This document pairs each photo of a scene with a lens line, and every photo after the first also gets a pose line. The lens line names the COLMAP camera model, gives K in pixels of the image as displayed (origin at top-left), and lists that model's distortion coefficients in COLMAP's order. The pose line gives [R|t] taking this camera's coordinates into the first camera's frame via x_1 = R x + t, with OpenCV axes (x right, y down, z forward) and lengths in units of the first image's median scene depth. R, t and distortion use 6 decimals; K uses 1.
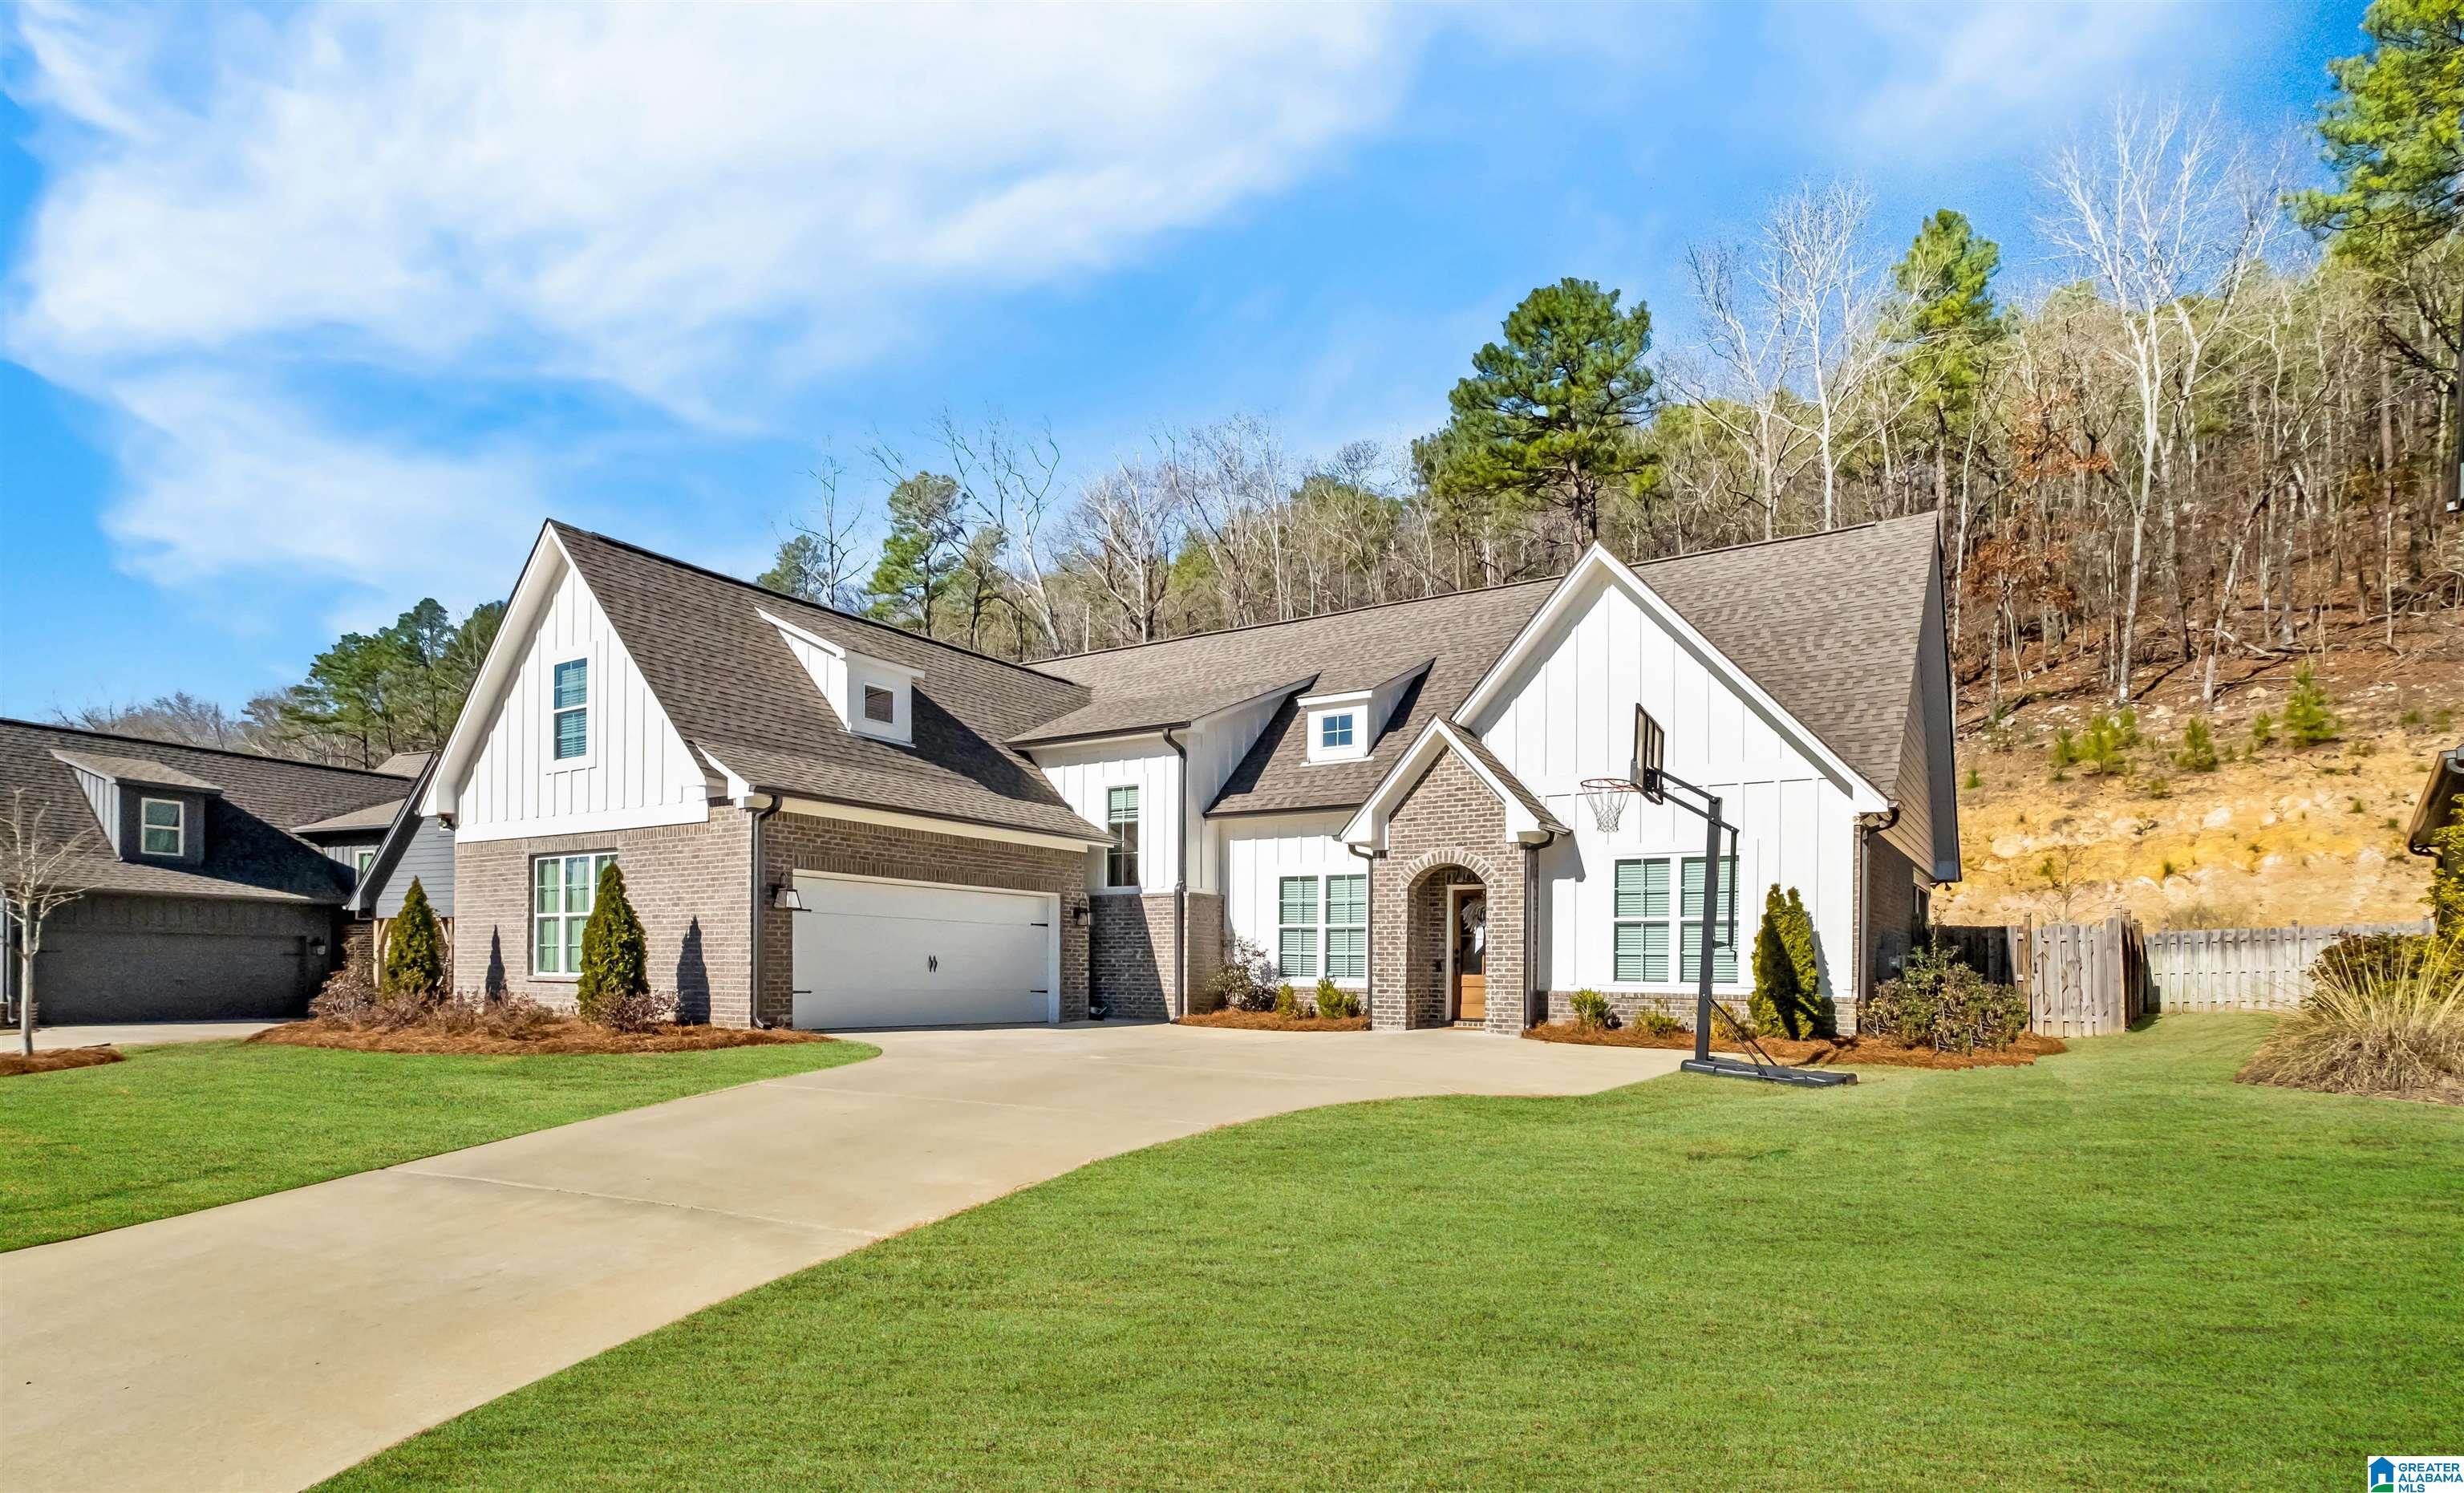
lens RADIAL K [[1295.8, 0, 1232.0], [0, 1295.8, 746.5], [0, 0, 1]] dist [-0.001190, -0.000017]
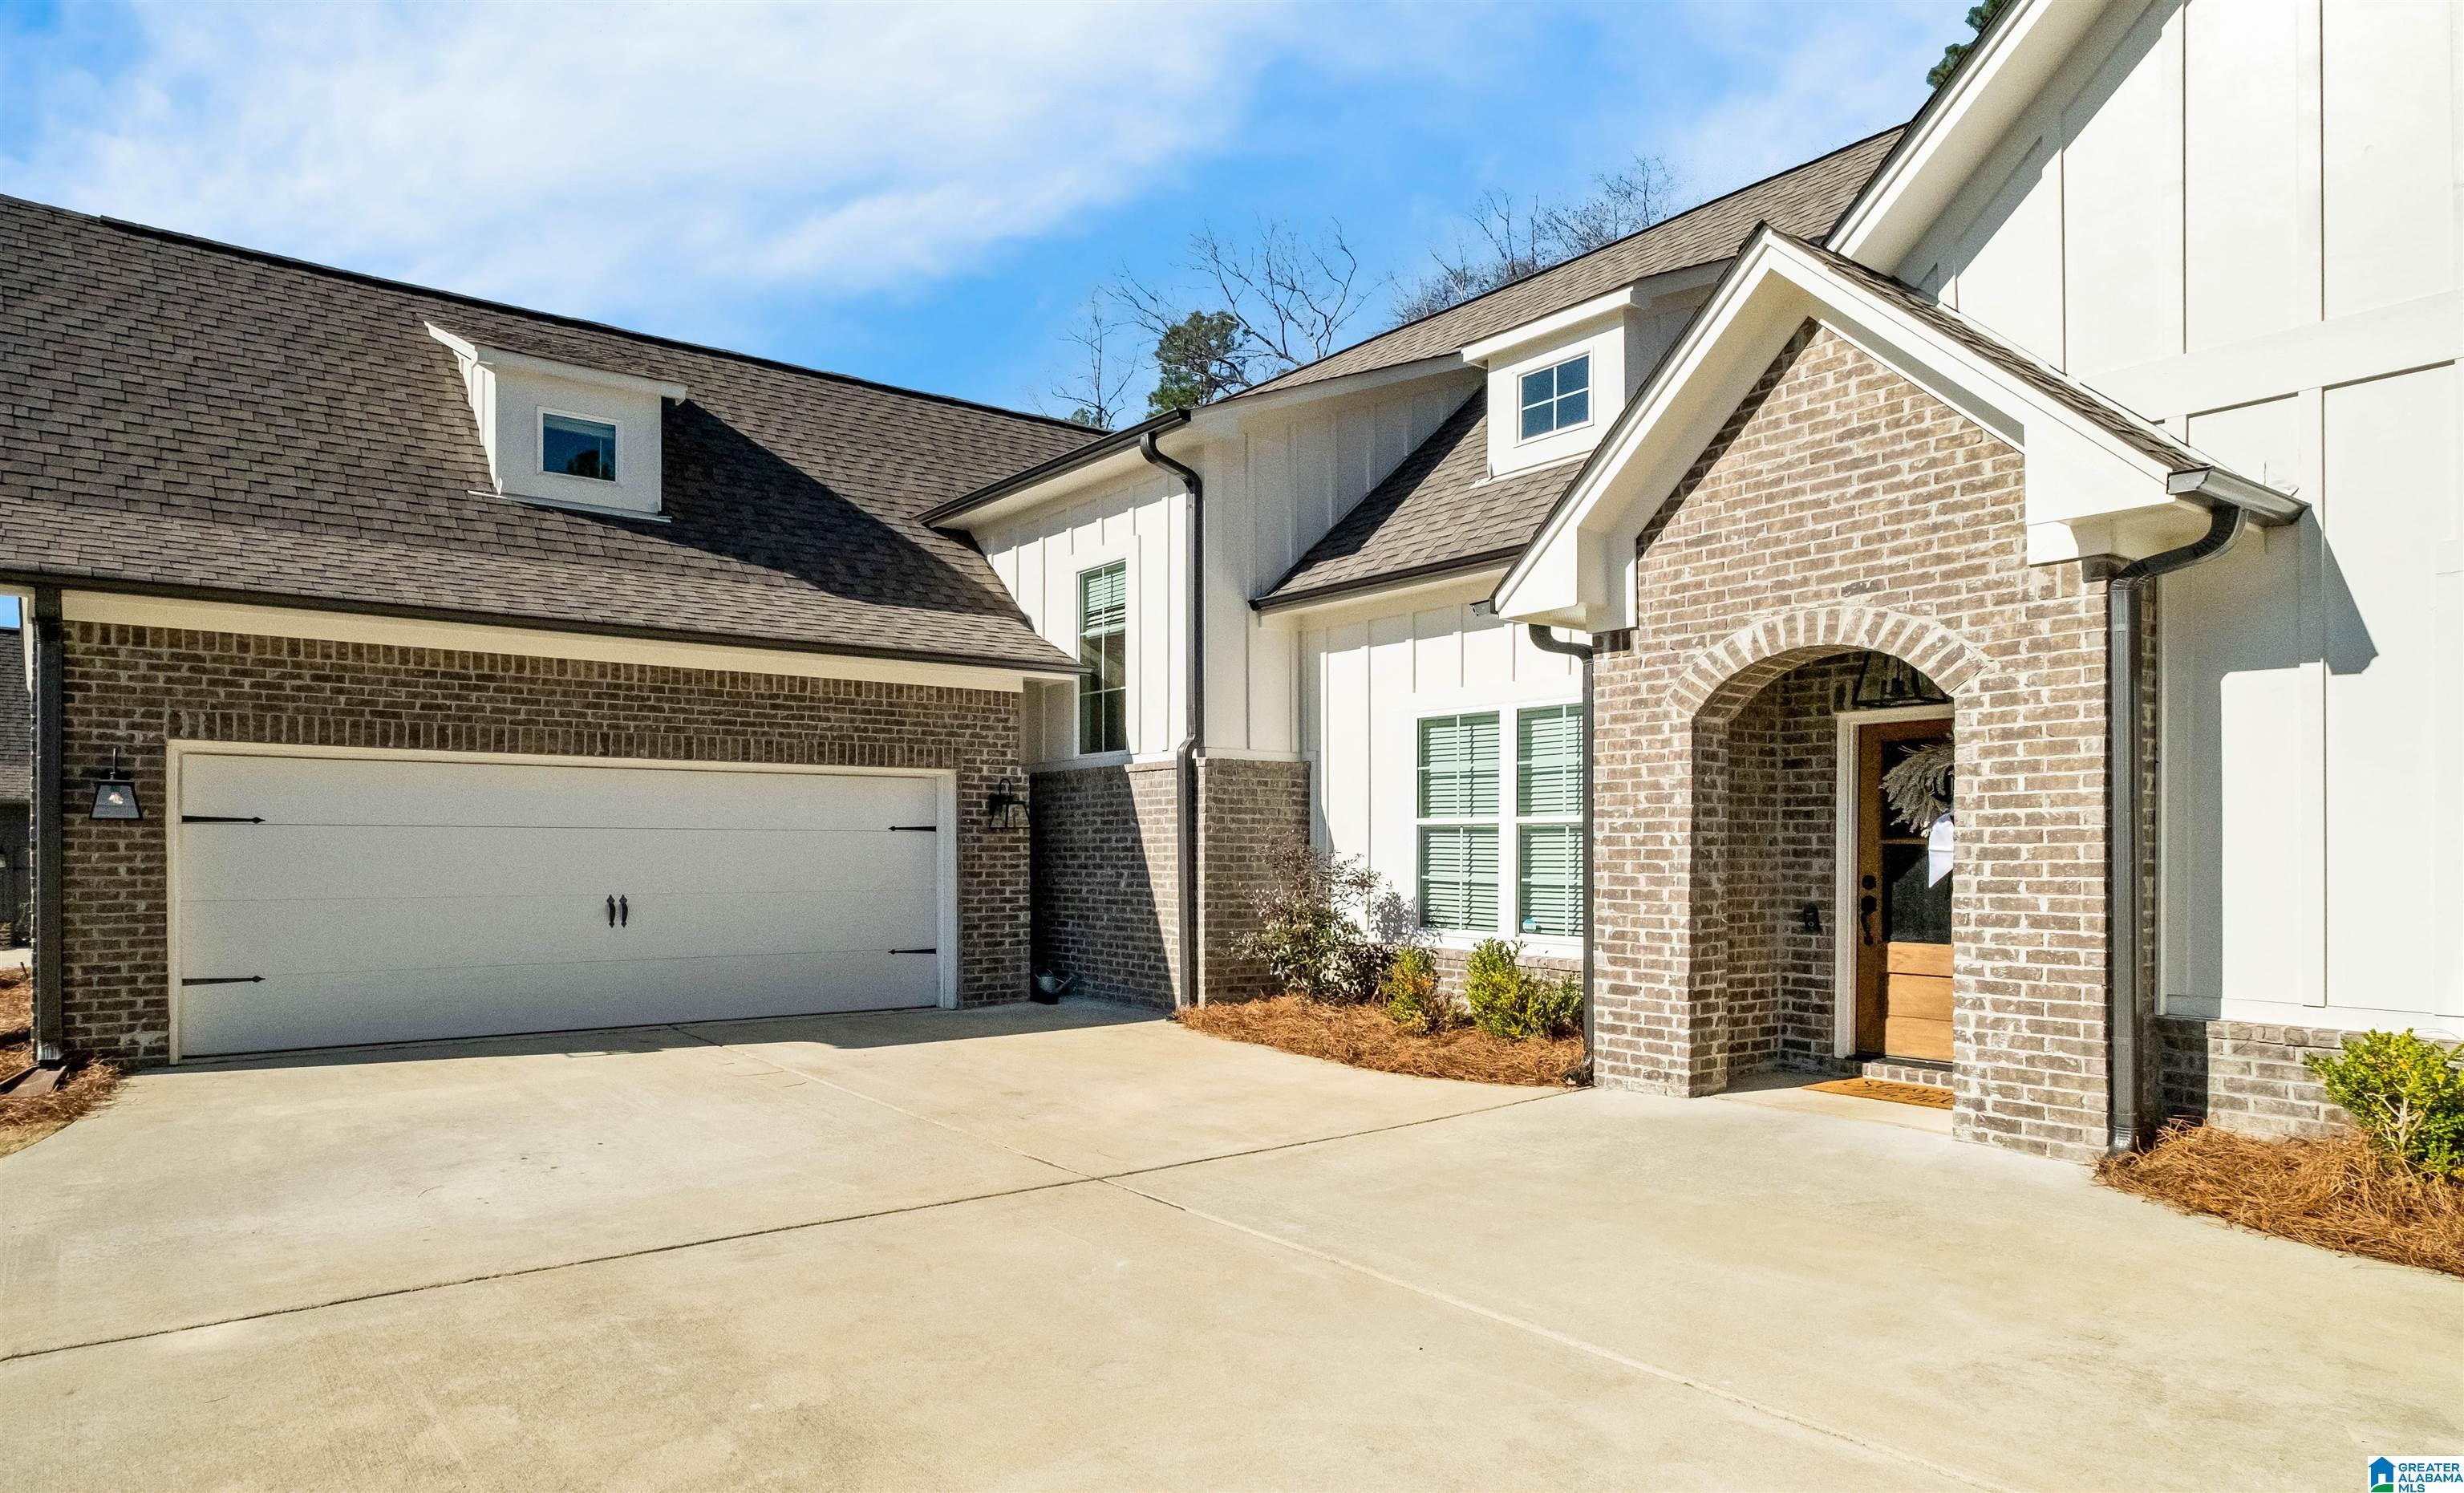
lens RADIAL K [[921.9, 0, 1230.7], [0, 921.9, 773.2], [0, 0, 1]] dist [-0.005803, -0.000134]
pose [[0.869549, -0.033709, -0.492695, 0.148018], [0.088327, 0.992196, 0.088003, 0.087181], [0.485884, -0.120041, 0.865741, 0.691716]]
